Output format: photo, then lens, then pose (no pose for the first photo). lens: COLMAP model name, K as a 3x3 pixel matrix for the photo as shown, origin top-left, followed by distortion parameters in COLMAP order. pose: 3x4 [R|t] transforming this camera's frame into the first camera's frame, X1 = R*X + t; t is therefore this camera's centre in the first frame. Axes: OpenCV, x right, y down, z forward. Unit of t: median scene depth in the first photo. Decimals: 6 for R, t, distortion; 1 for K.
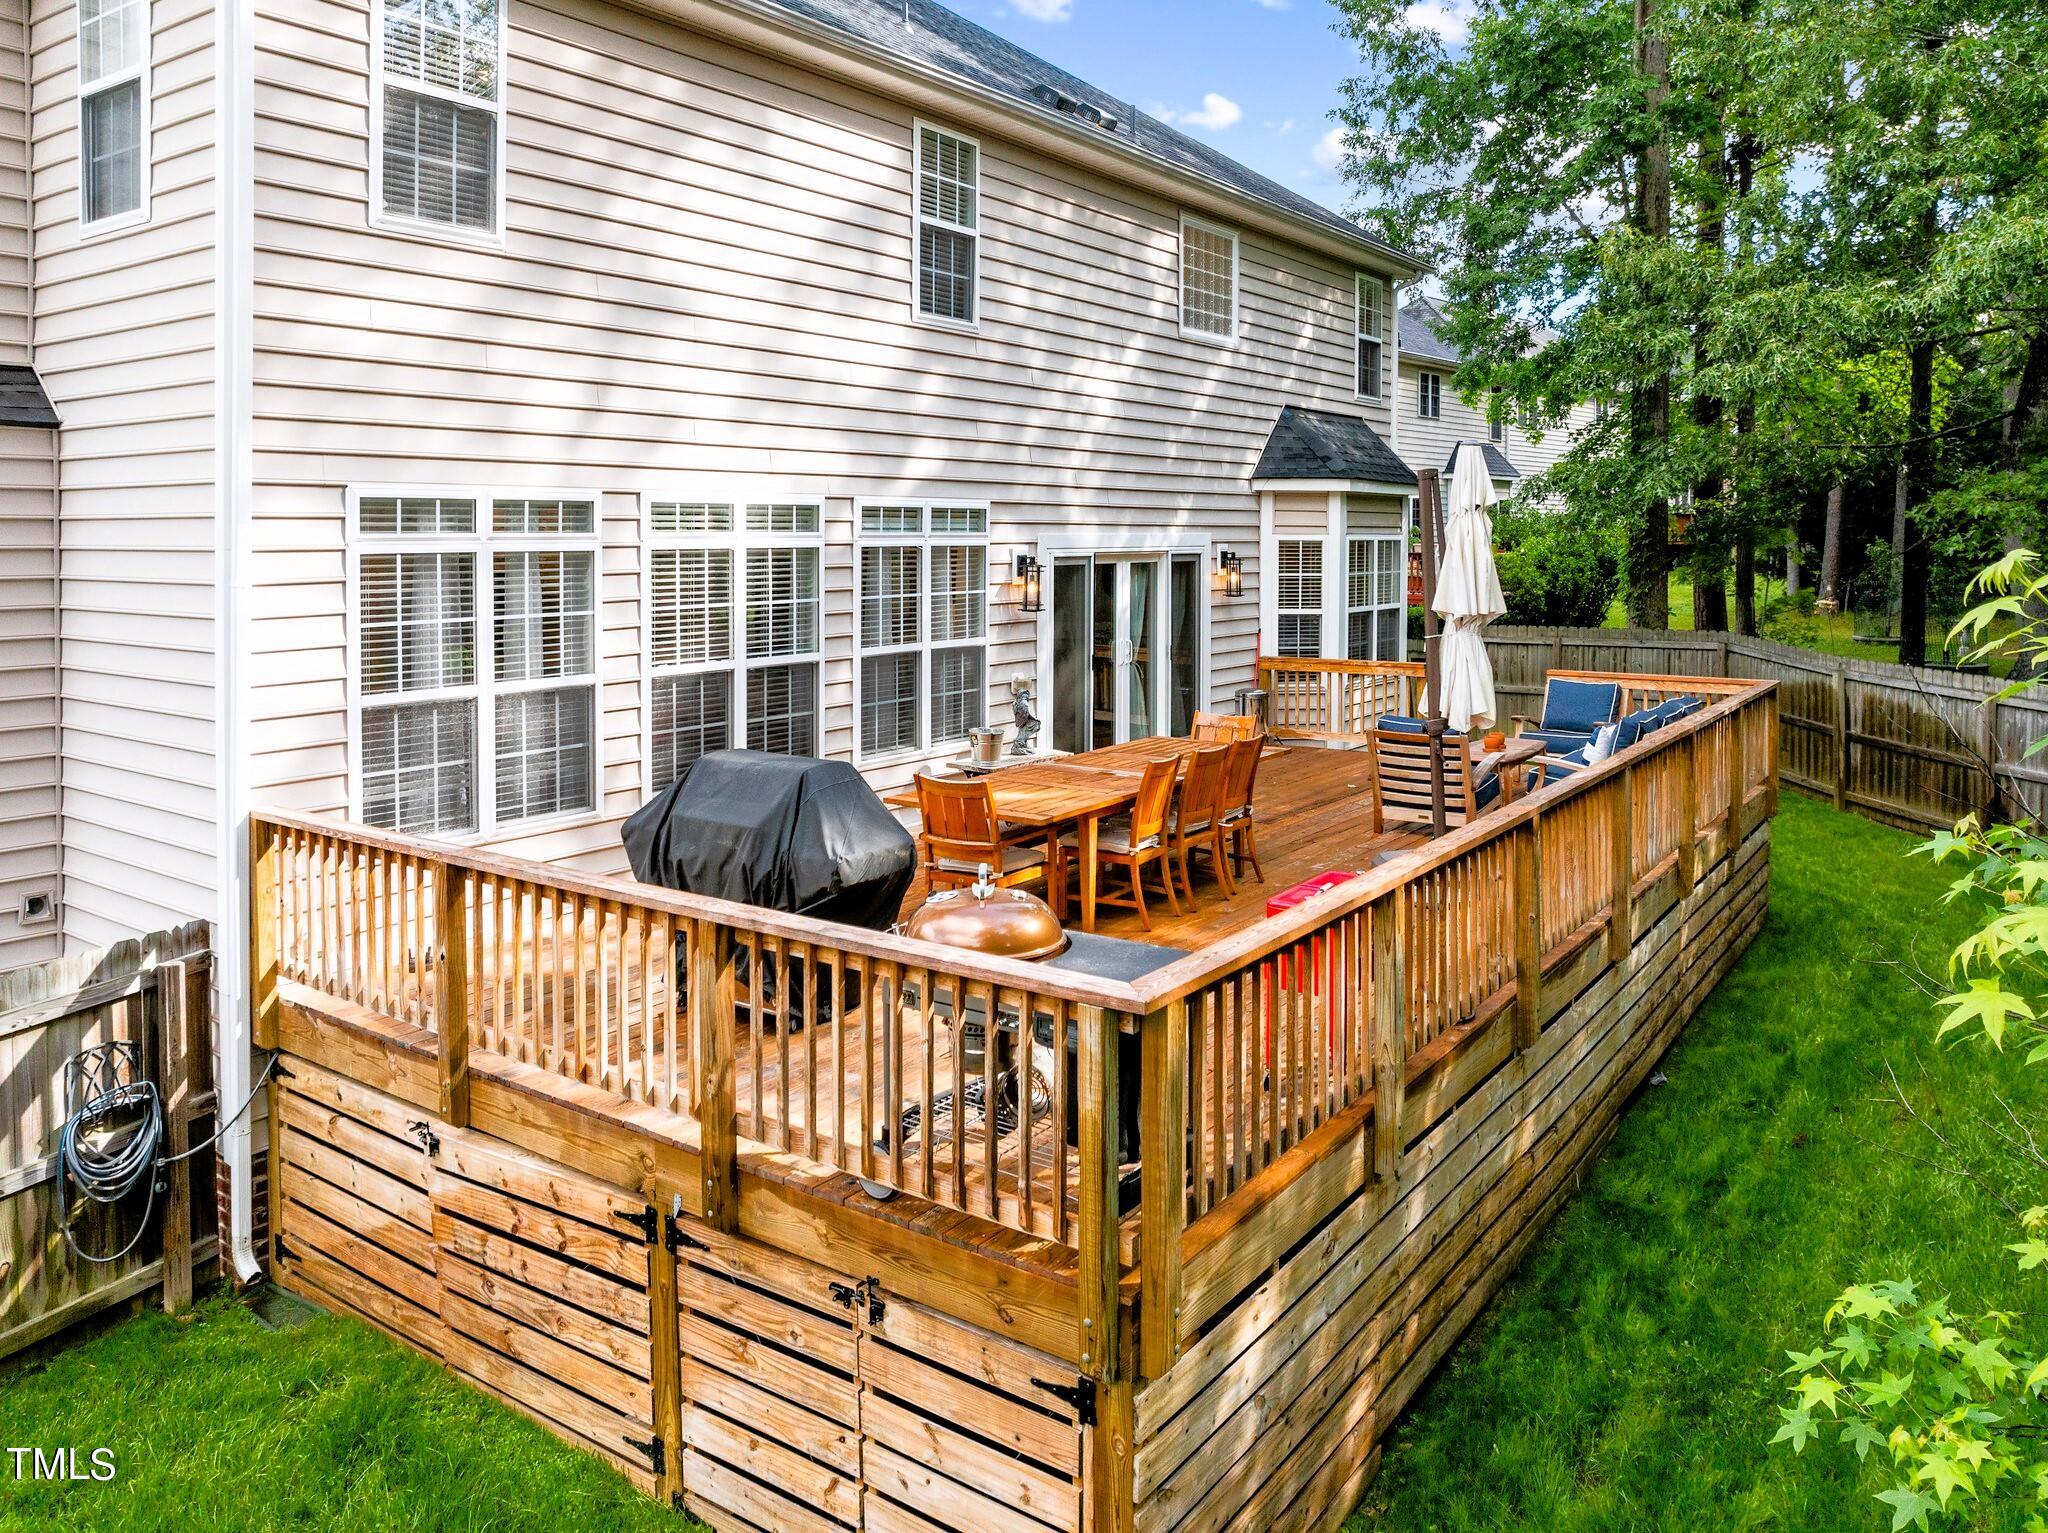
lens RADIAL K [[1514.1, 0, 1024.0], [0, 1514.1, 527.7], [0, 0, 1]] dist [-0.002502, -0.039369]
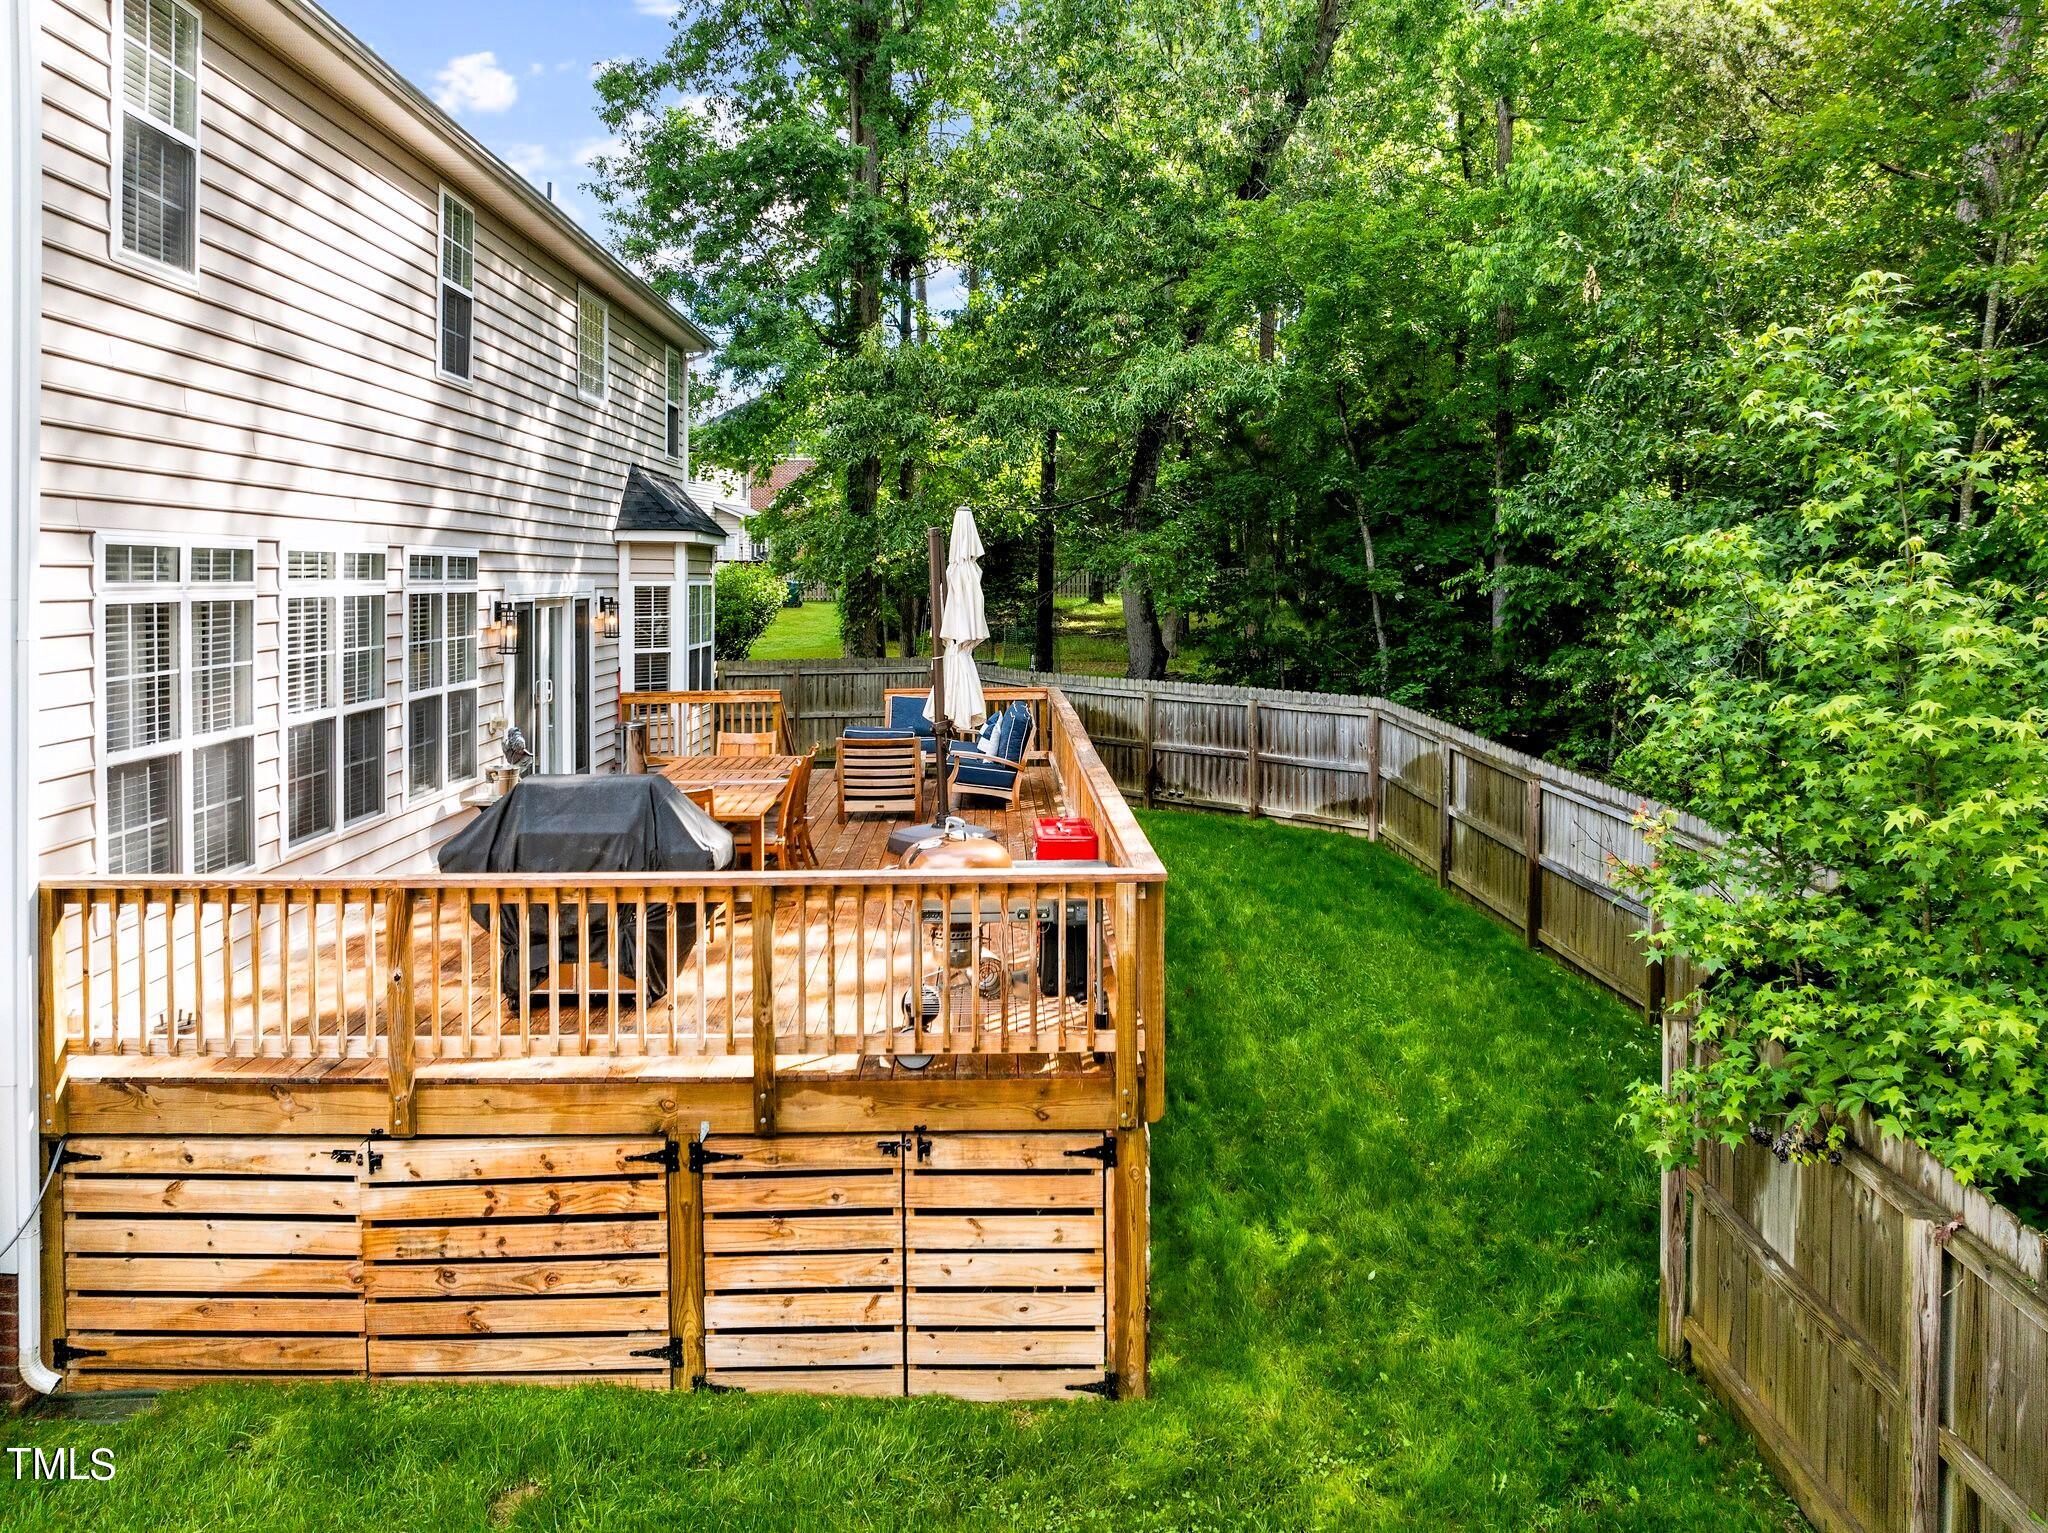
lens RADIAL K [[1514.1, 0, 1024.0], [0, 1514.1, 527.7], [0, 0, 1]] dist [-0.002502, -0.039369]
pose [[0.801393, 0.013863, 0.597977, -0.410138], [0.004843, 0.999548, -0.029664, -0.000004], [-0.598118, 0.026668, 0.800964, -0.077209]]
